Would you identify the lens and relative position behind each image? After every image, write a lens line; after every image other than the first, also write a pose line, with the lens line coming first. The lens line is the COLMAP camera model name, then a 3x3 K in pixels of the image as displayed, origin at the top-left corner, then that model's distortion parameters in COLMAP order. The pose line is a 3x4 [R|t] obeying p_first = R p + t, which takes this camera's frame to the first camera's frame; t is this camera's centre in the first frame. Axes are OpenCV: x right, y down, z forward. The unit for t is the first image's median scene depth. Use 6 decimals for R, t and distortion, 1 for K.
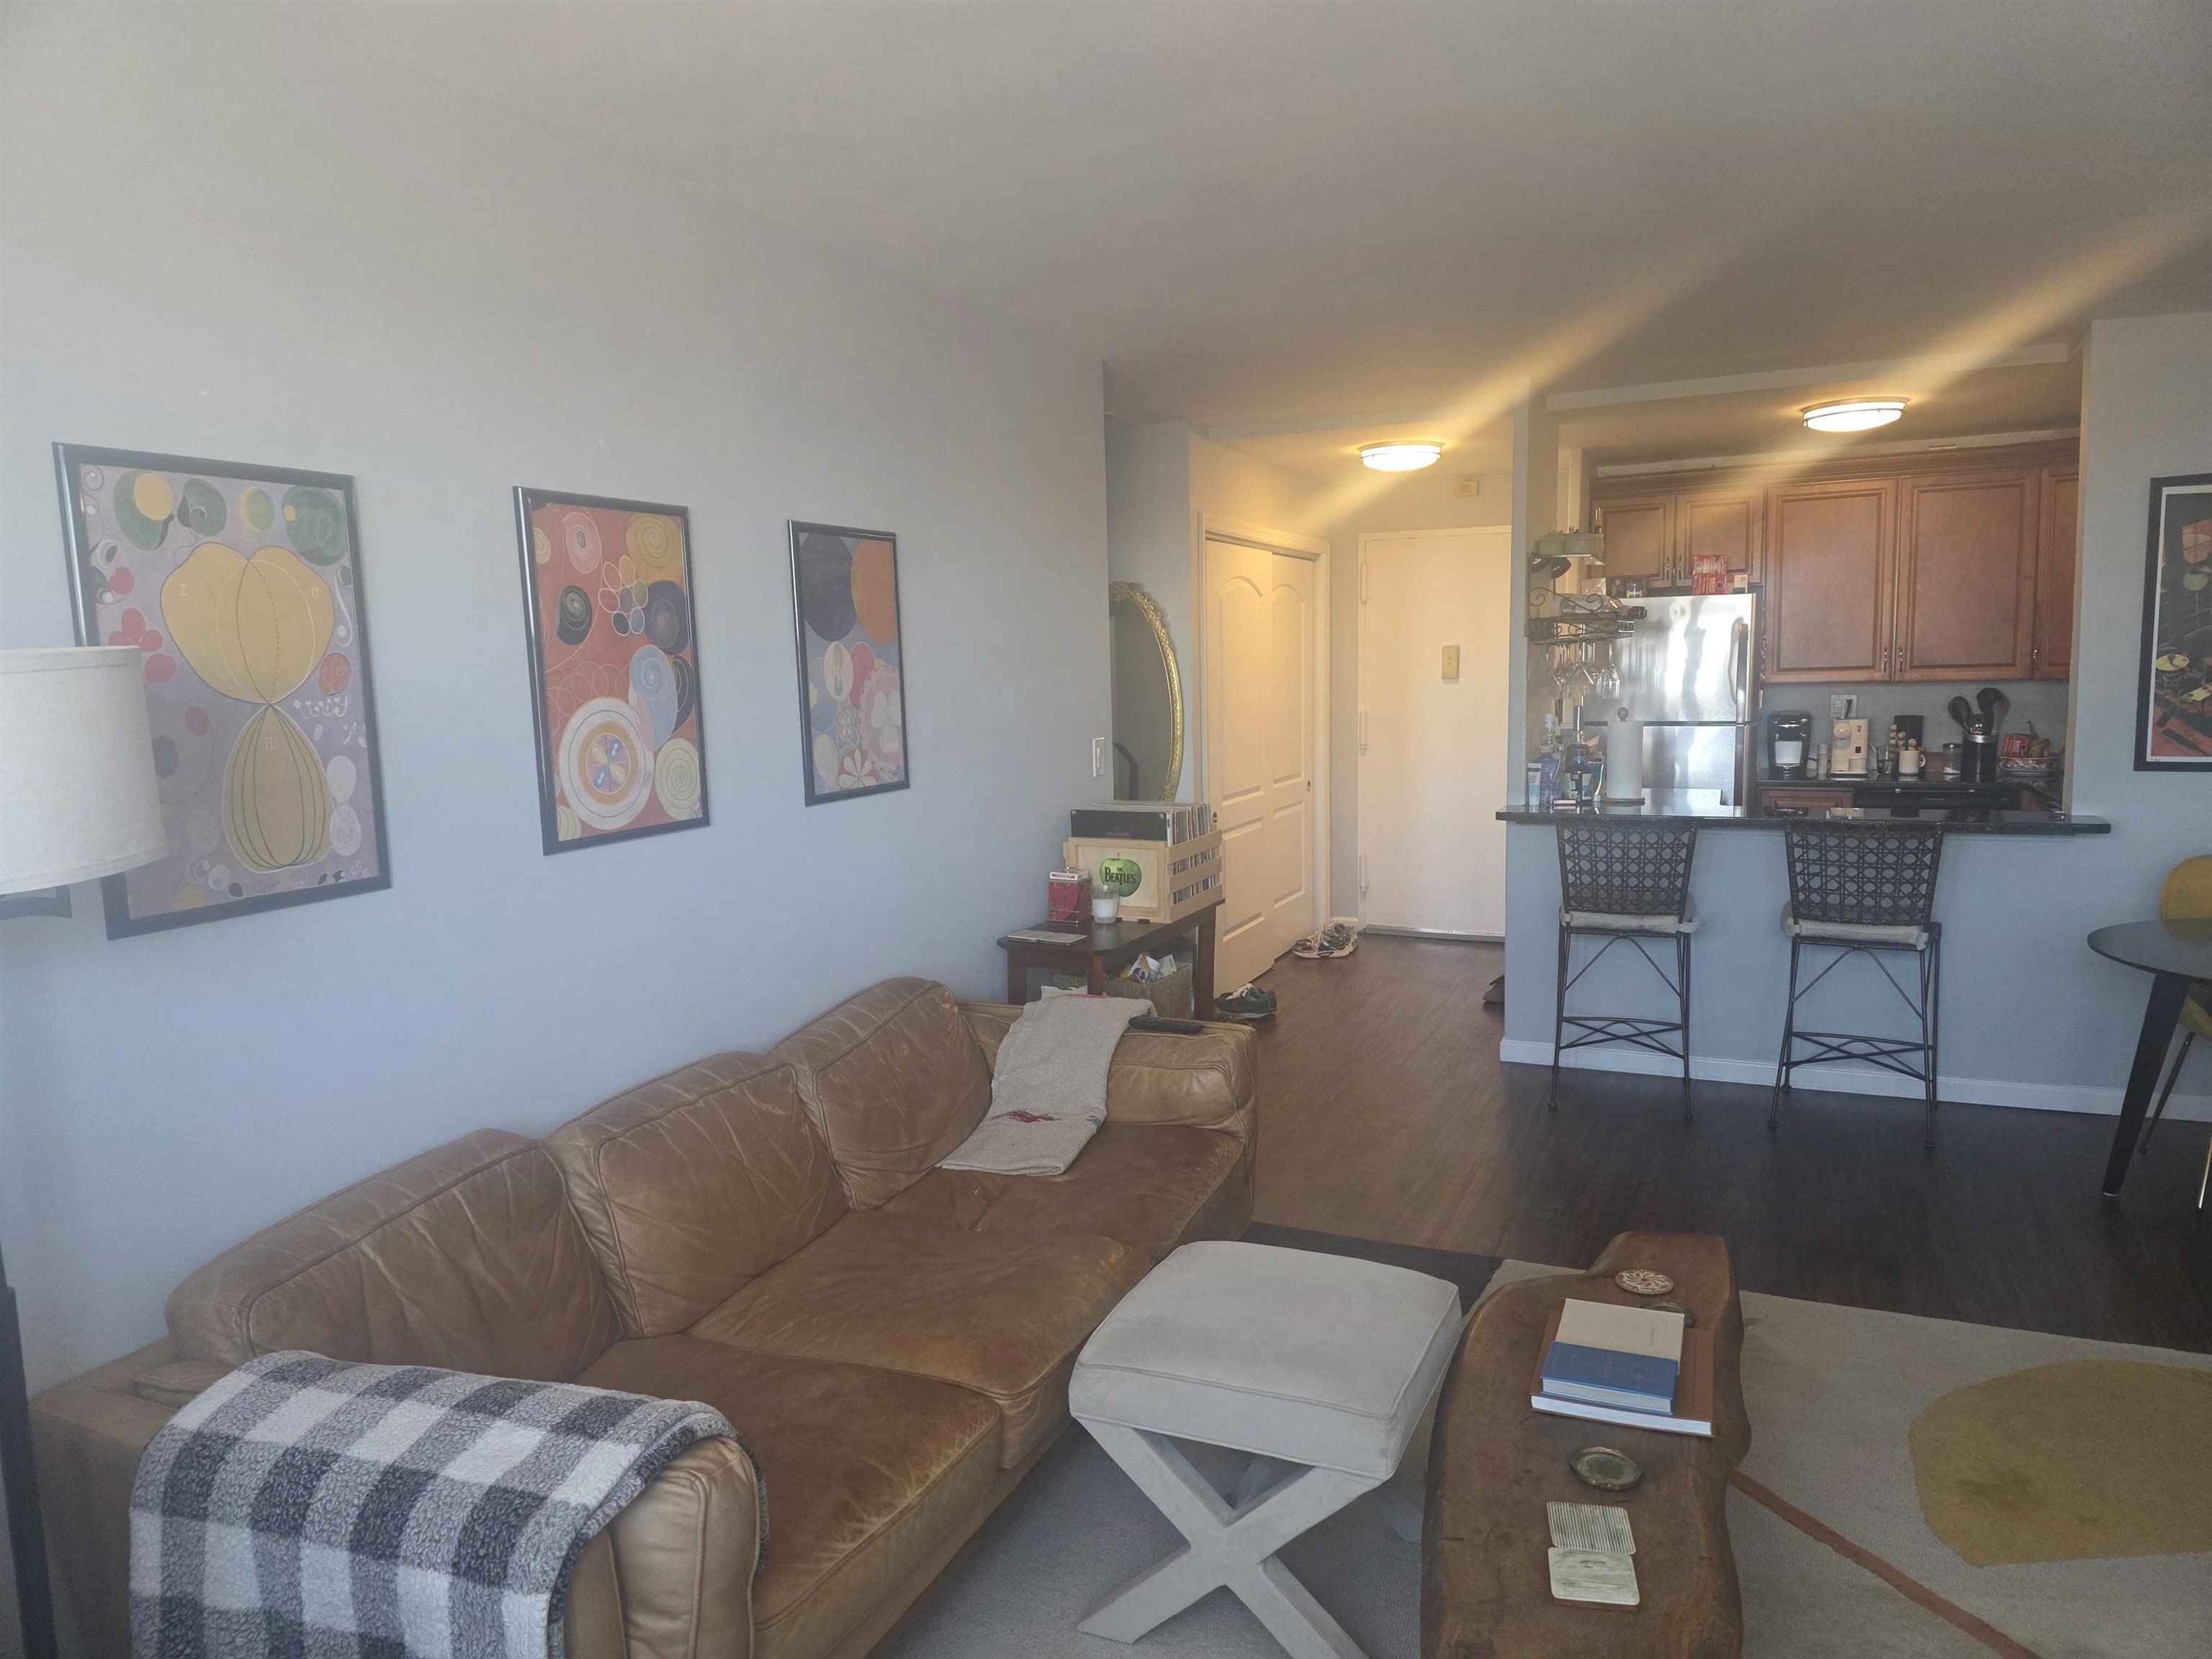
lens RADIAL K [[1465.9, 0, 1086.3], [0, 1465.9, 831.4], [0, 0, 1]] dist [0.062394, -0.070512]
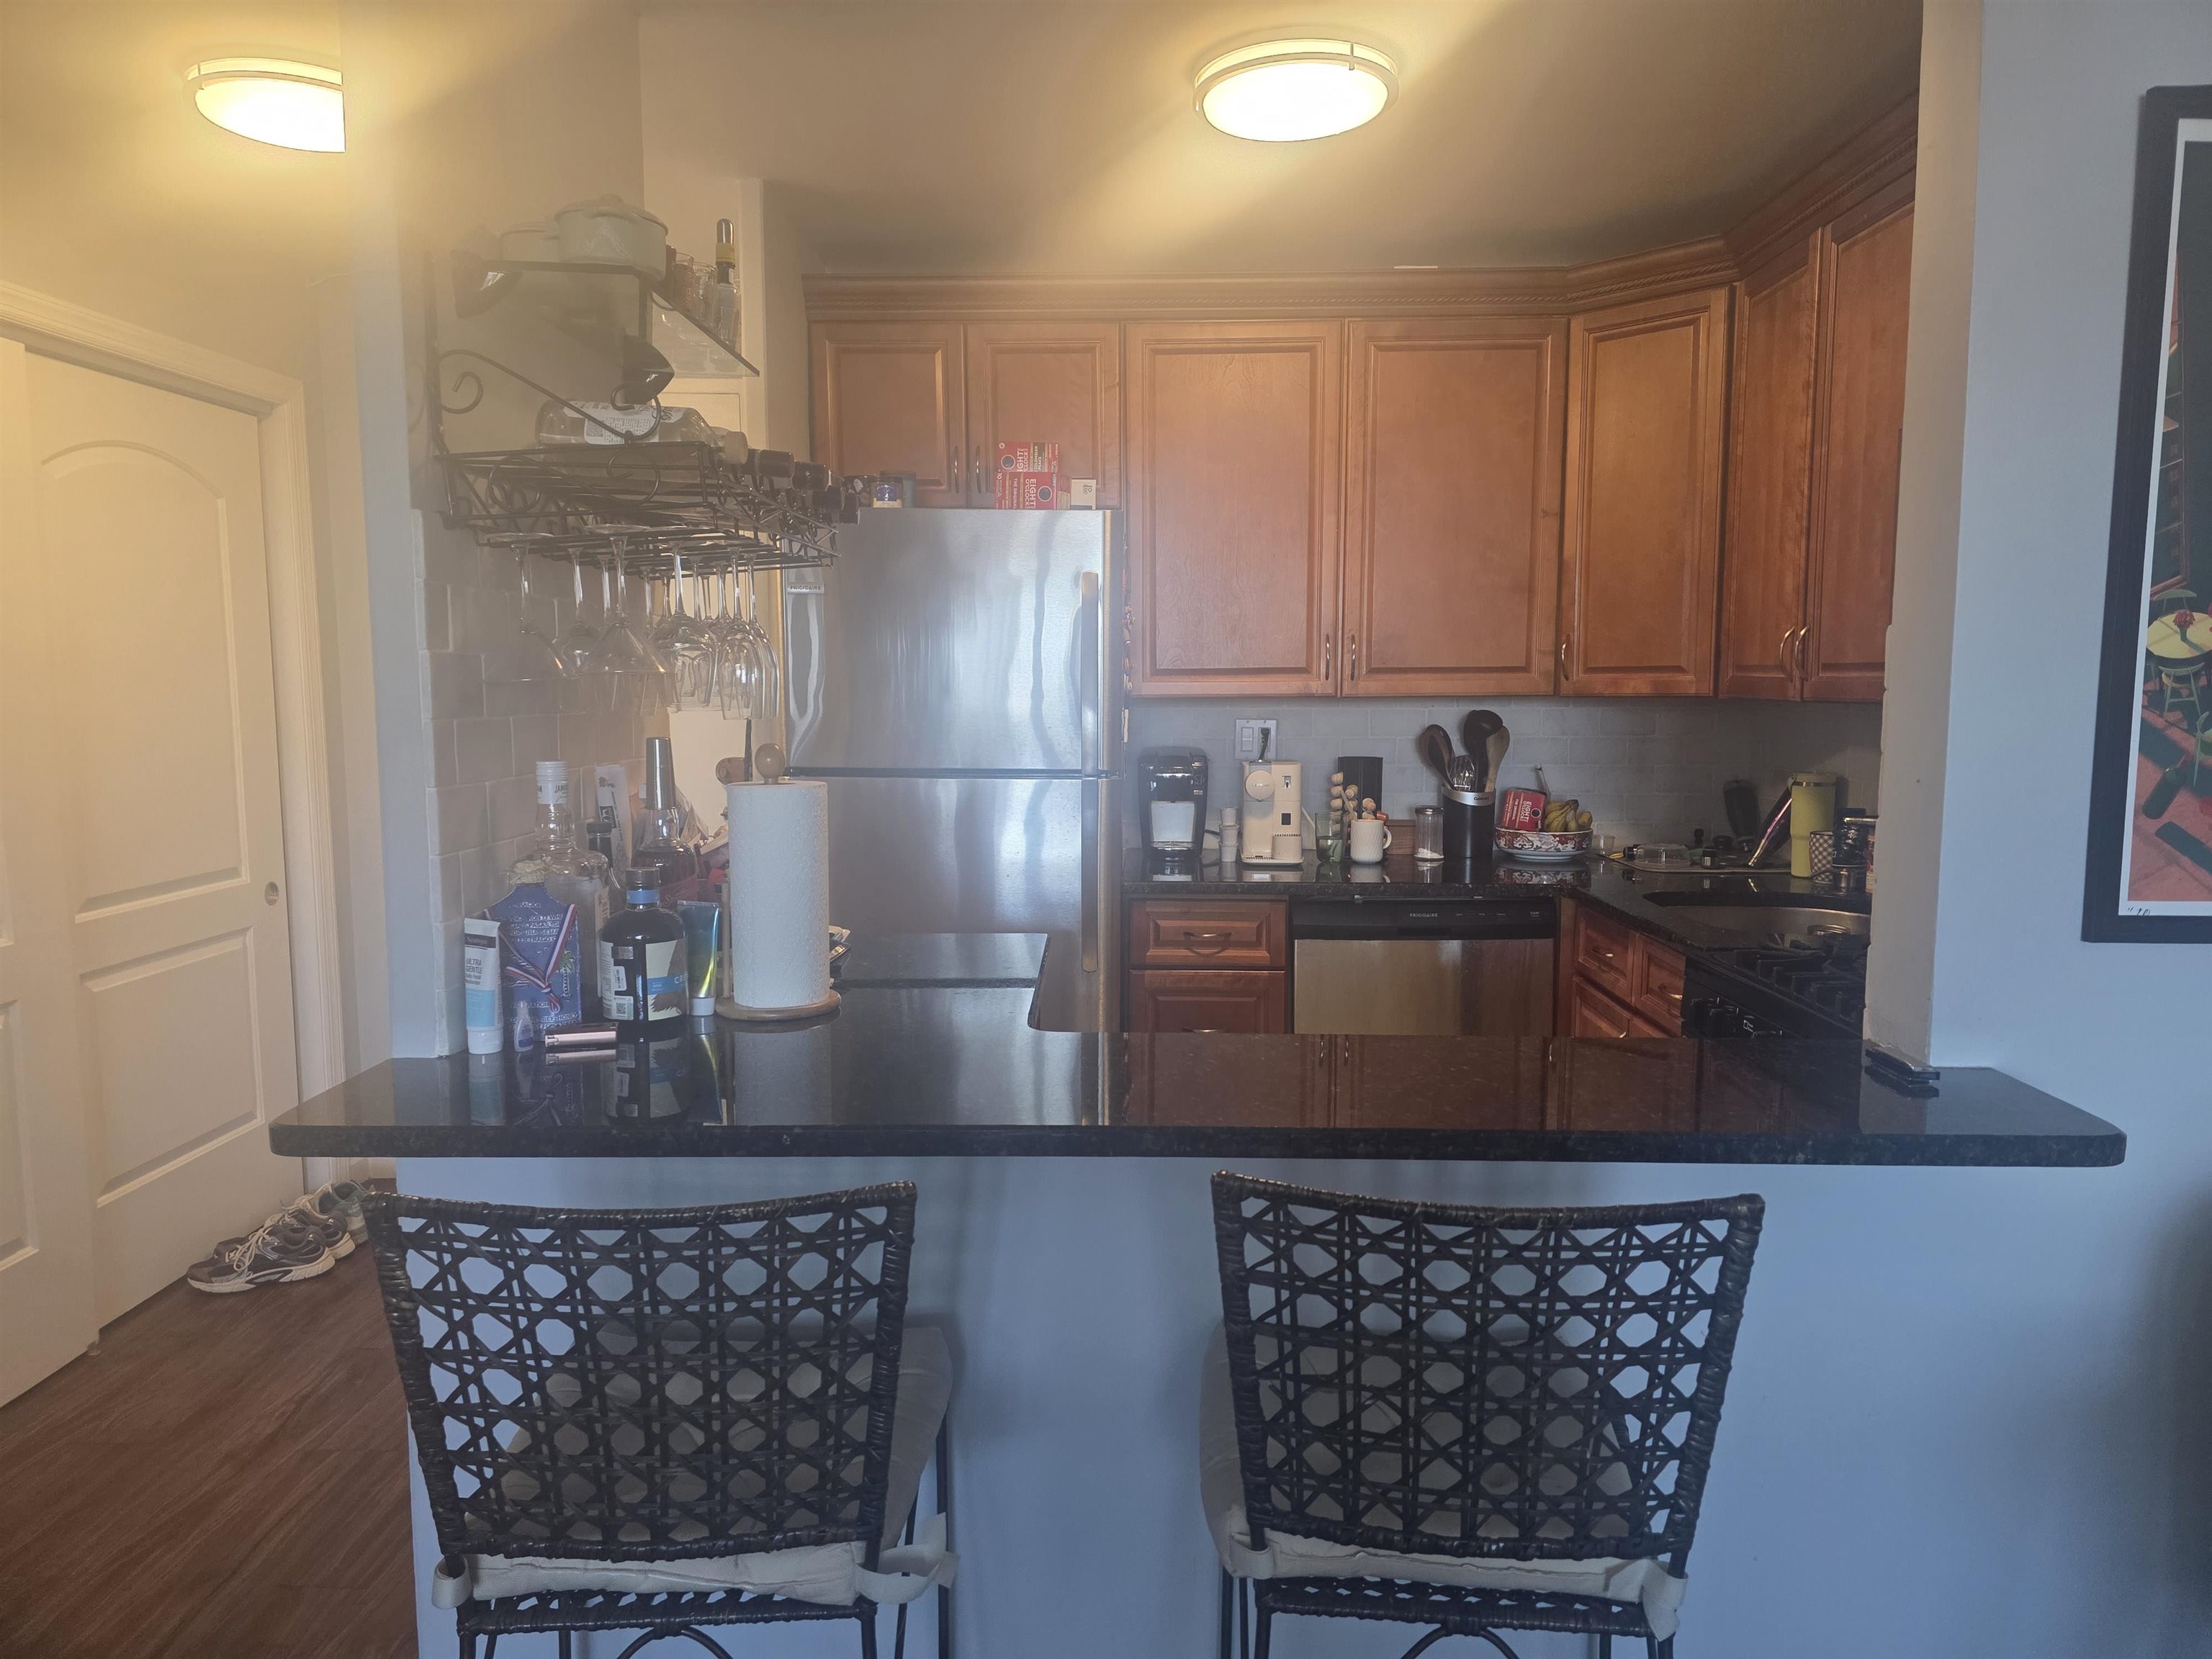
lens RADIAL K [[1505.8, 0, 1106.0], [0, 1505.8, 829.5], [0, 0, 1]] dist [0.055481, -0.081449]
pose [[0.916462, -0.016860, 0.399766, 0.240280], [0.023543, 0.999653, -0.011811, -0.047238], [-0.399428, 0.020236, 0.916541, 0.525910]]
